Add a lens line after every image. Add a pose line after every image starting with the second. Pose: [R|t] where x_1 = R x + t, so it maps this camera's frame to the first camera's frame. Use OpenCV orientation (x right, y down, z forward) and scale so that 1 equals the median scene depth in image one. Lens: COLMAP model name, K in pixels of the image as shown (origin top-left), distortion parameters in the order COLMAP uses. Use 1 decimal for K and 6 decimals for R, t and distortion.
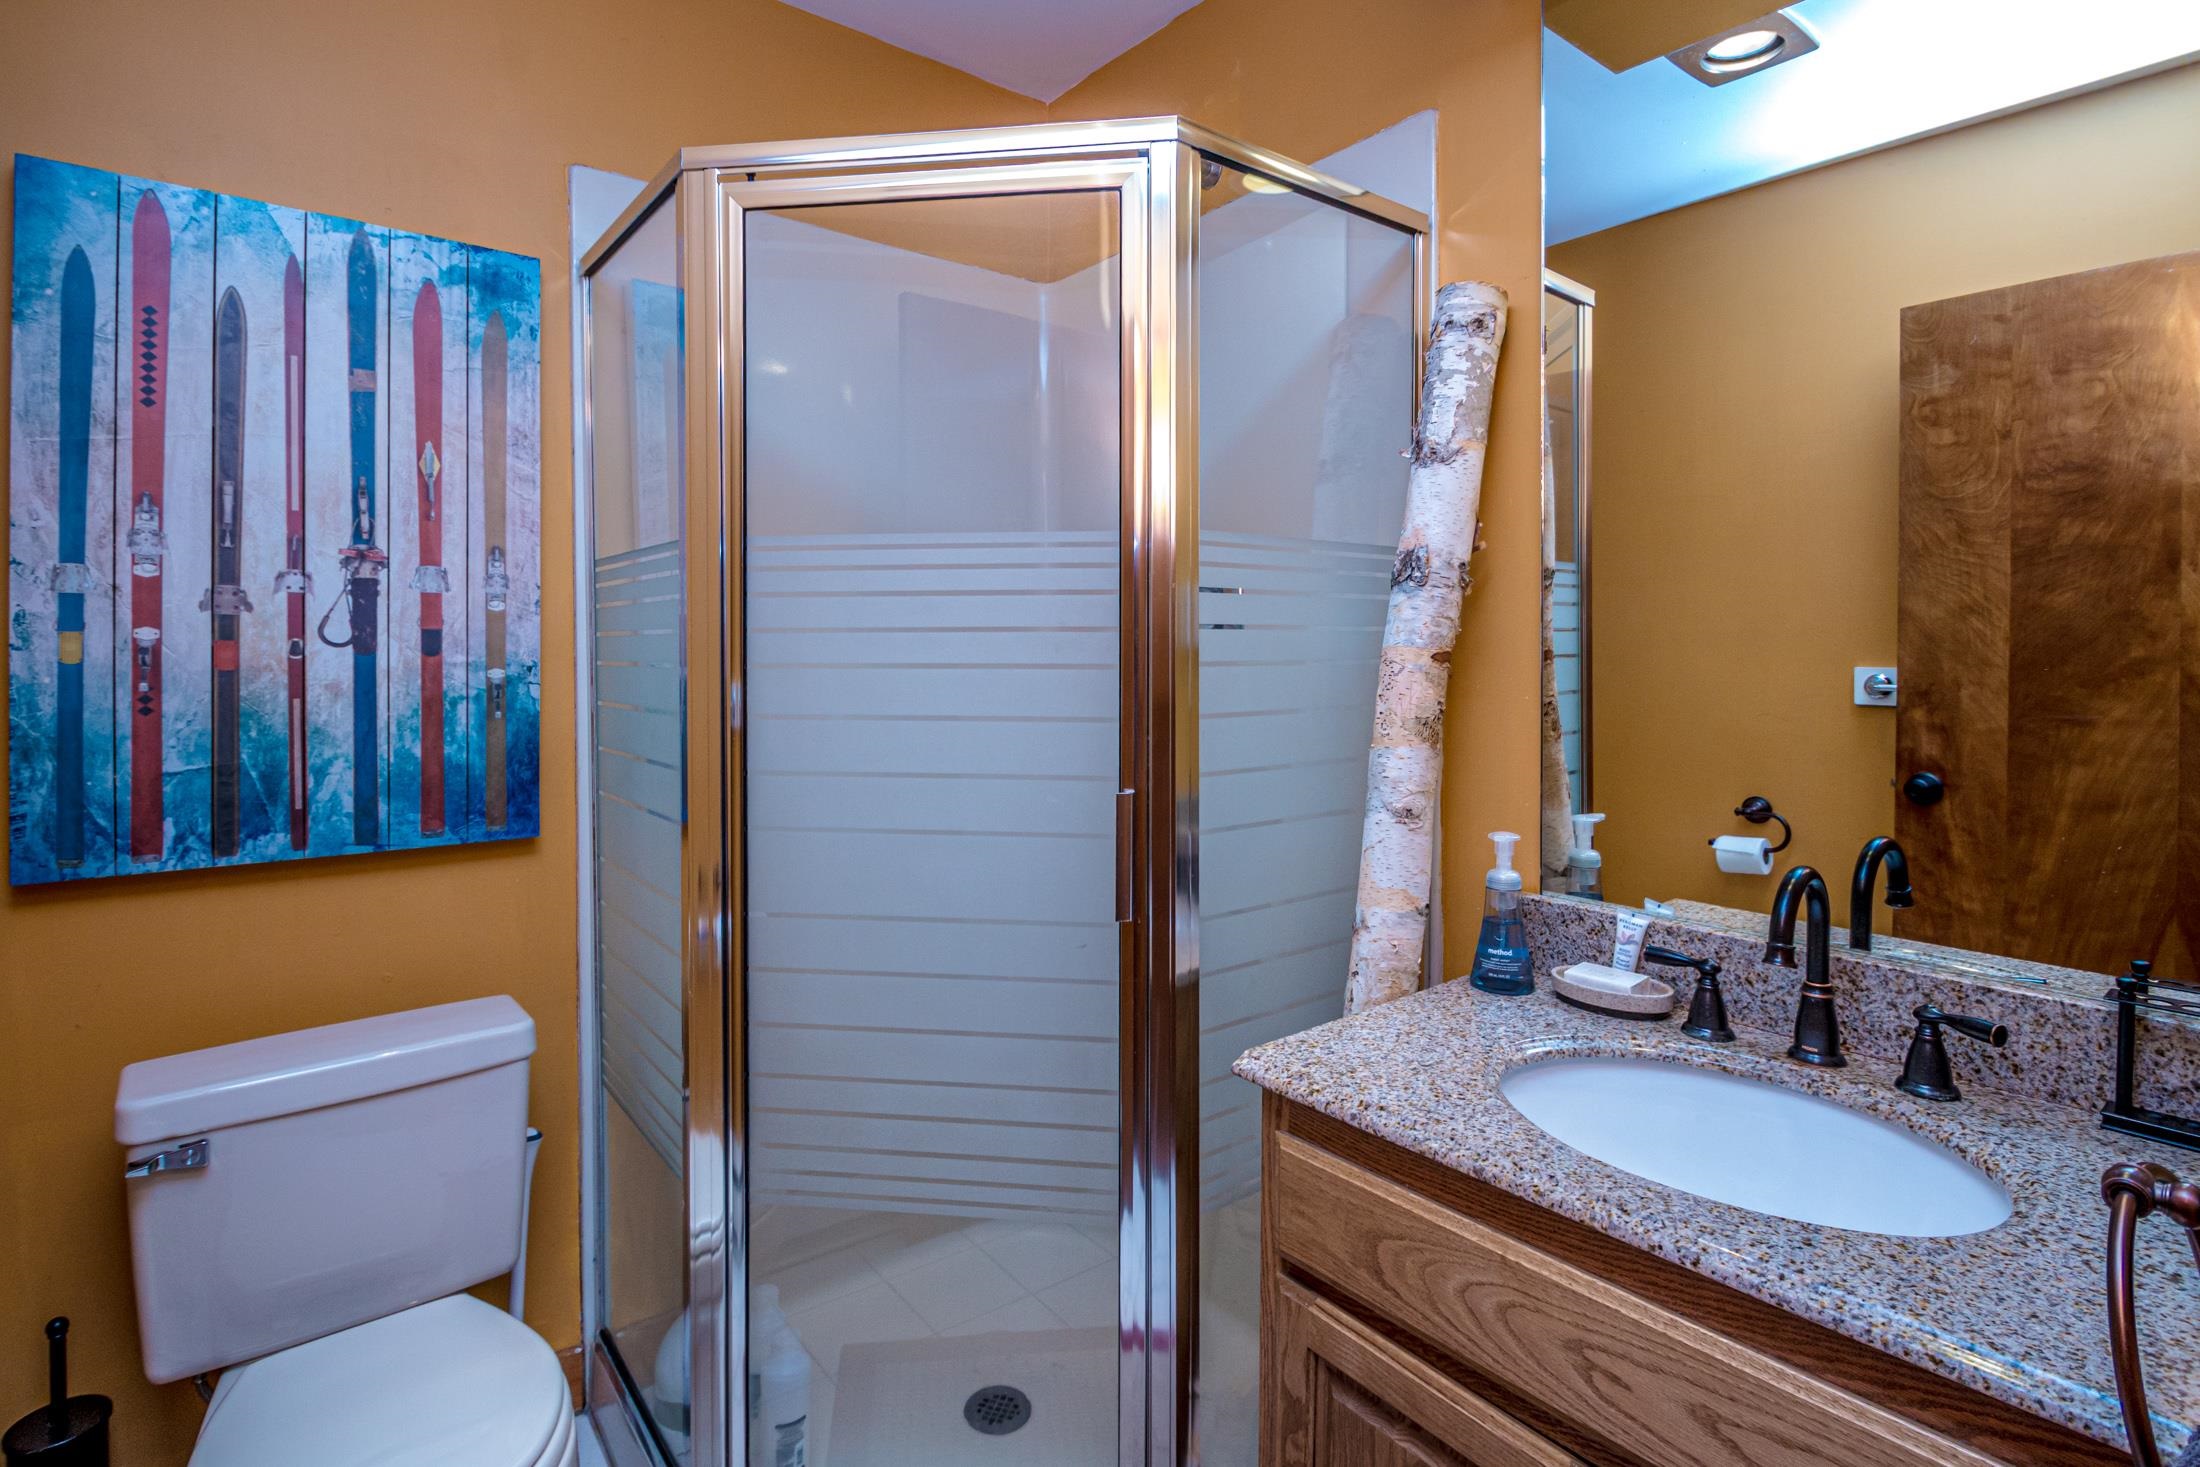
lens RADIAL K [[1079.6, 0, 1098.4], [0, 1079.6, 672.3], [0, 0, 1]] dist [0.004379, -0.012734]
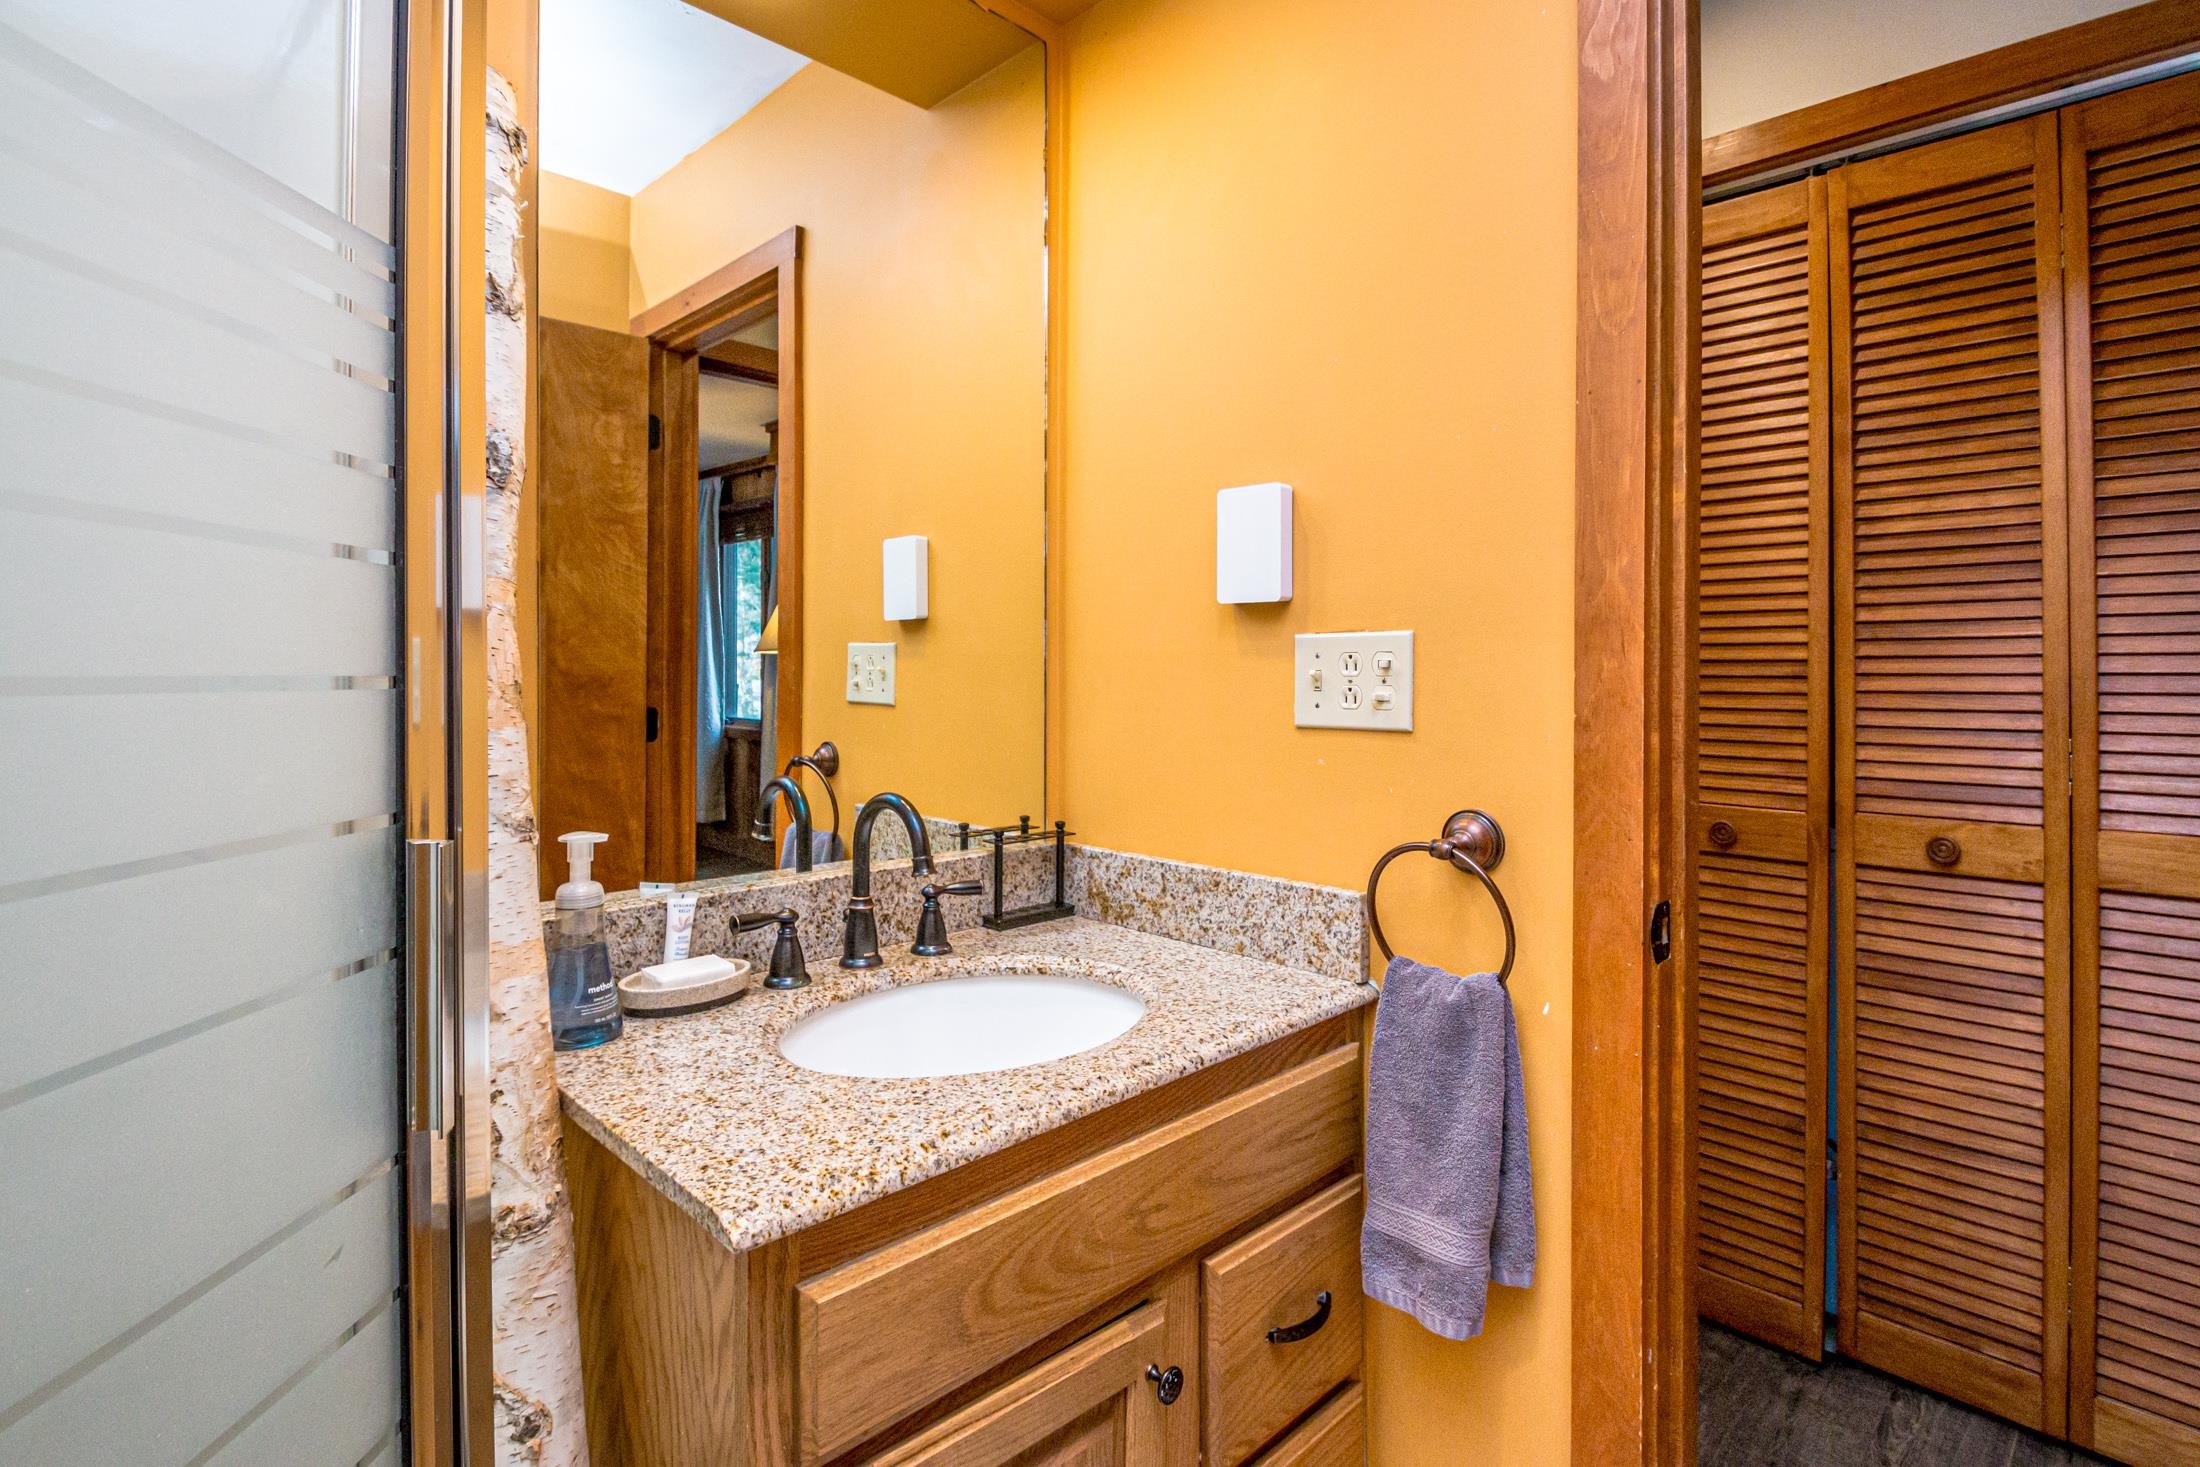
lens RADIAL K [[1079.6, 0, 1098.4], [0, 1079.6, 672.3], [0, 0, 1]] dist [0.004379, -0.012734]
pose [[-0.093733, -0.007771, 0.995567, -0.524955], [0.027128, 0.999578, 0.010357, 0.049455], [-0.995228, 0.027978, -0.093483, 0.906517]]
